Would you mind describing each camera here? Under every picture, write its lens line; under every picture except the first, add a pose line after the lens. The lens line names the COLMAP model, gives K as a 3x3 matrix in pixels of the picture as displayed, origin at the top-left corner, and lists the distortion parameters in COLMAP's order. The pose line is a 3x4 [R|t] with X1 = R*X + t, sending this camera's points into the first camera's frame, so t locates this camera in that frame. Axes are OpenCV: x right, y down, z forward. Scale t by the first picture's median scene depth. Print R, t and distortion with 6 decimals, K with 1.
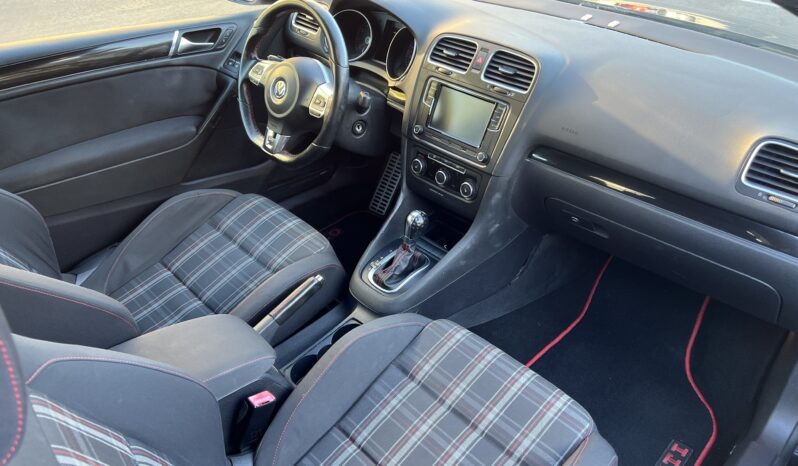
lens RADIAL K [[599.2, 0, 399.0], [0, 599.2, 233.0], [0, 0, 1]] dist [0.077820, -0.101027]
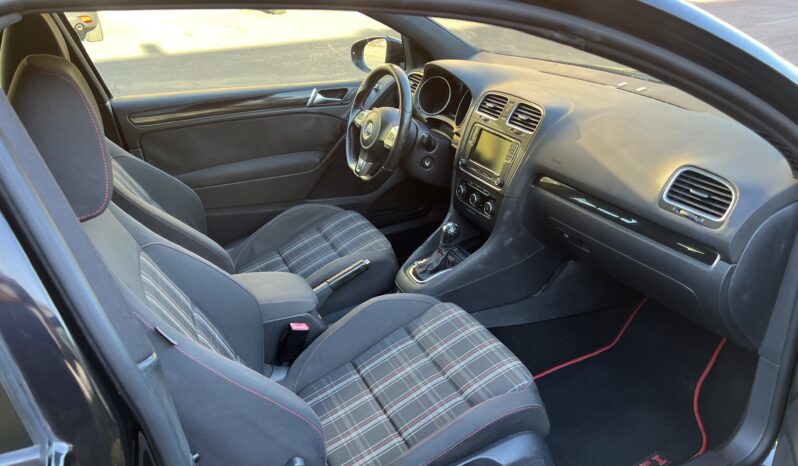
lens RADIAL K [[599.2, 0, 399.0], [0, 599.2, 233.0], [0, 0, 1]] dist [0.077820, -0.101027]
pose [[0.948457, 0.097715, -0.301464, 0.312488], [-0.138597, 0.983377, -0.117305, 0.149931], [0.284990, 0.153040, 0.946234, -0.238397]]
